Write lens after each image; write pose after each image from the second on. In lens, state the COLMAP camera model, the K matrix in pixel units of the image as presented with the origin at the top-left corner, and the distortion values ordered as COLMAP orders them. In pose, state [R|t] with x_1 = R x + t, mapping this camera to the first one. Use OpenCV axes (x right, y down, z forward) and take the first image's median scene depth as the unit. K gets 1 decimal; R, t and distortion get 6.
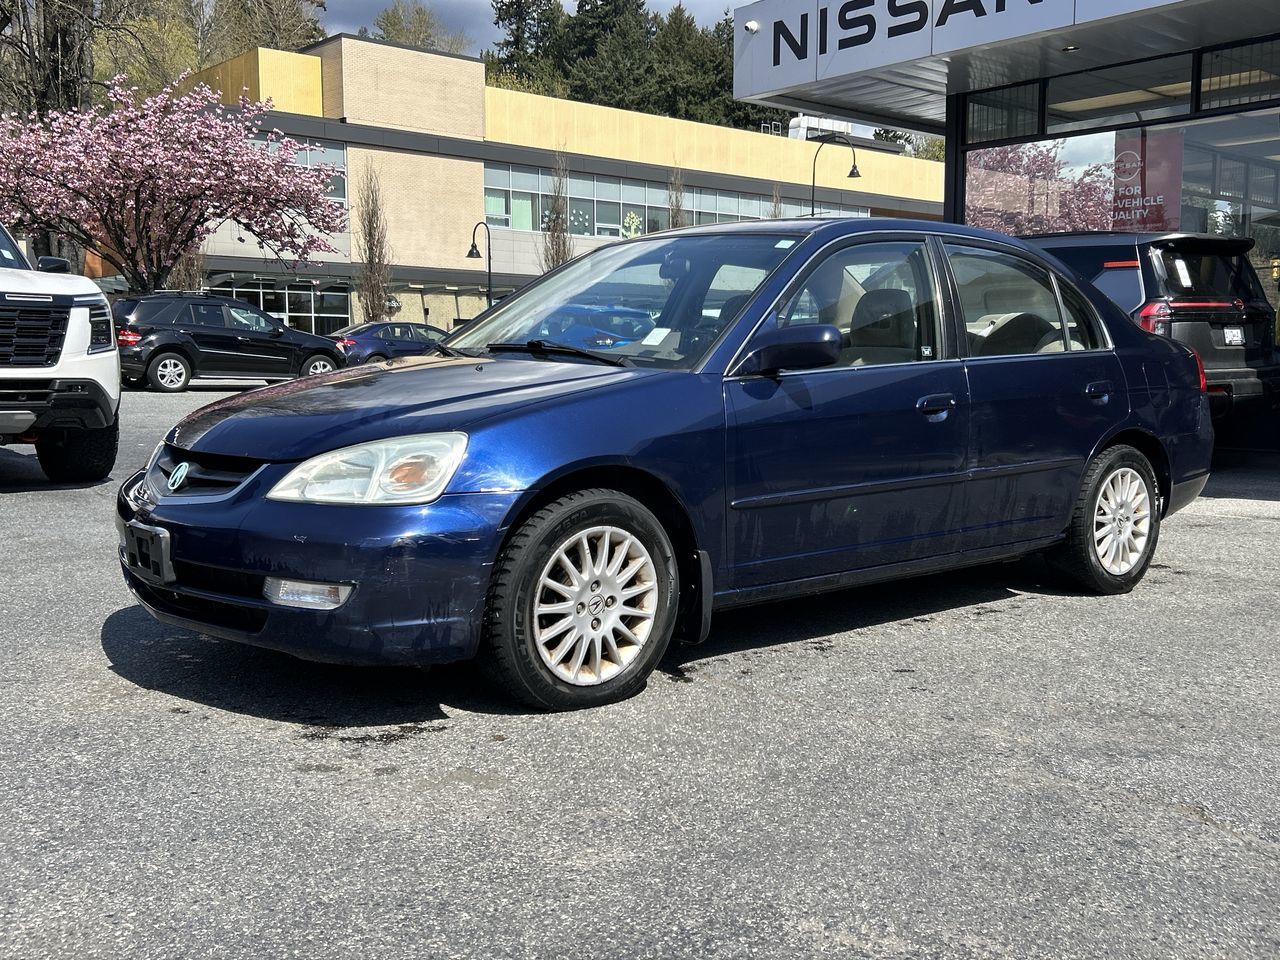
lens RADIAL K [[1251.8, 0, 673.5], [0, 1251.8, 489.4], [0, 0, 1]] dist [0.021989, 0.000000]
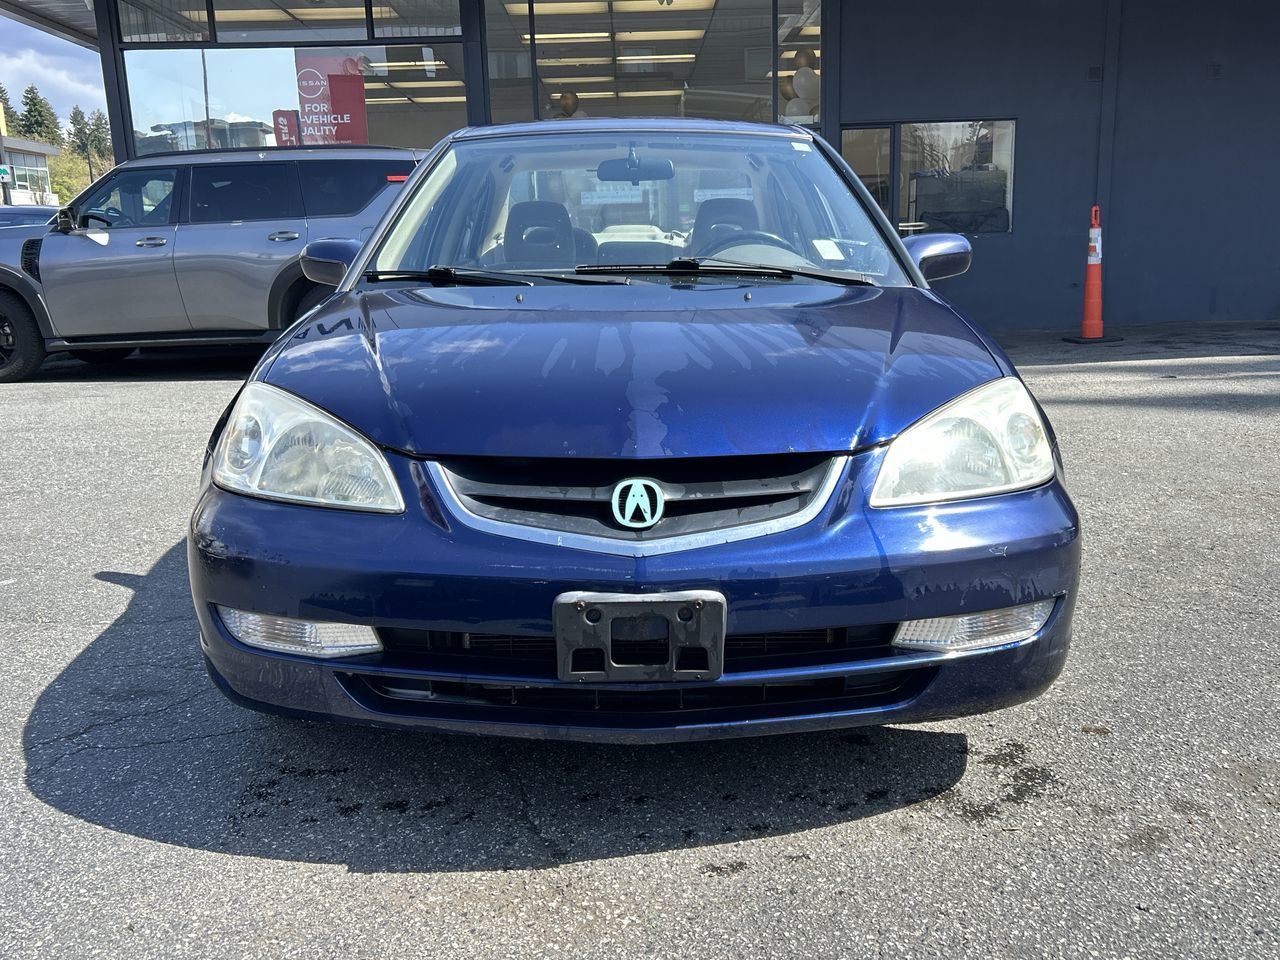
lens RADIAL K [[1122.2, 0, 628.8], [0, 1122.2, 483.1], [0, 0, 1]] dist [0.014302, -0.002279]
pose [[0.669622, -0.169348, 0.723137, -0.353203], [0.106483, 0.985489, 0.132184, -0.041222], [-0.735029, -0.011511, 0.677938, 0.289226]]
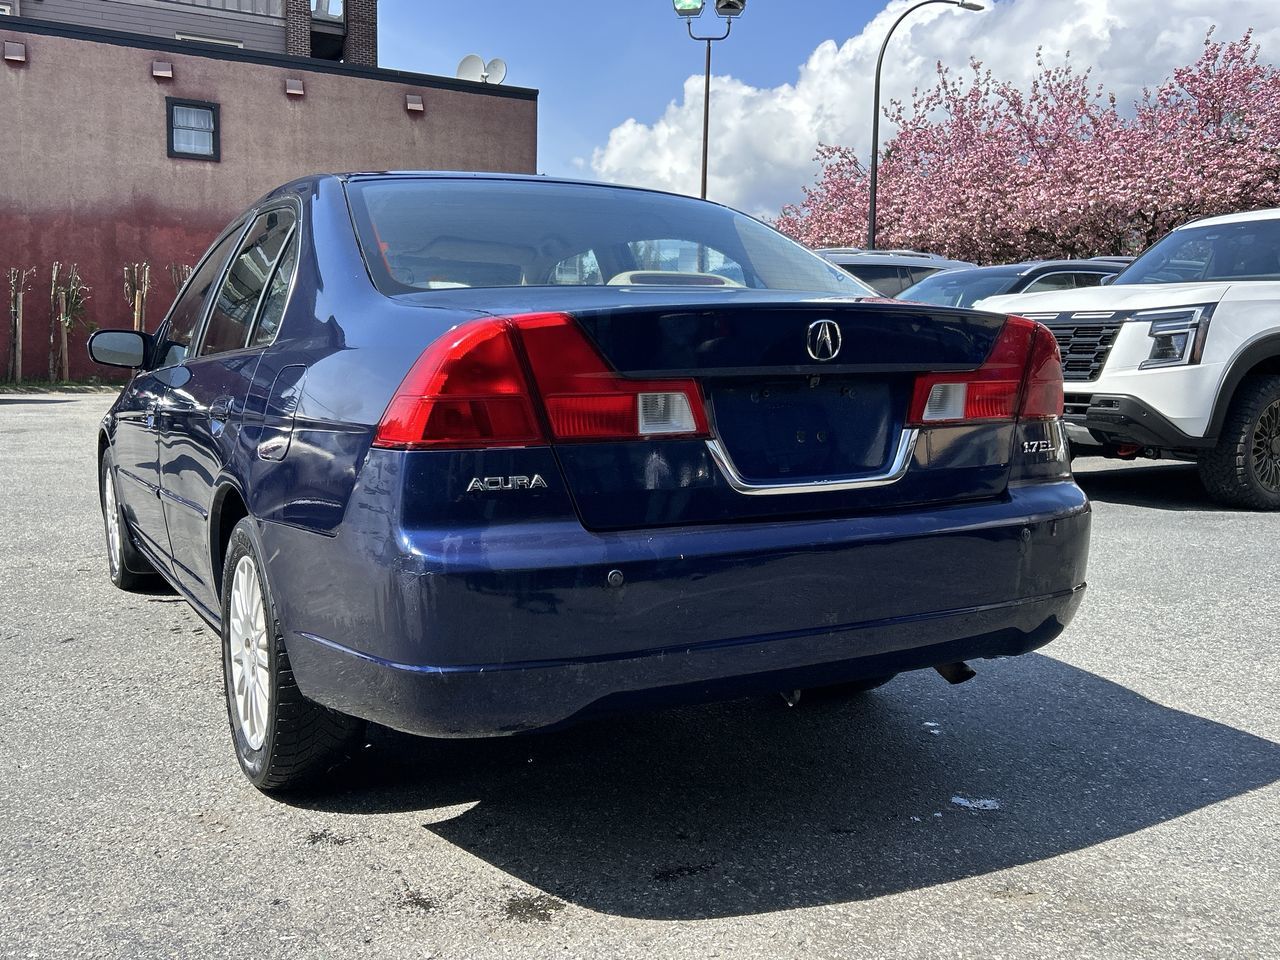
lens RADIAL K [[1251.8, 0, 637.6], [0, 1251.8, 476.3], [0, 0, 1]] dist [0.021989, 0.000000]
pose [[-0.216090, 0.078716, -0.973195, 0.584310], [-0.109879, 0.988452, 0.104347, -0.087678], [0.970171, 0.129482, -0.204946, 0.863125]]
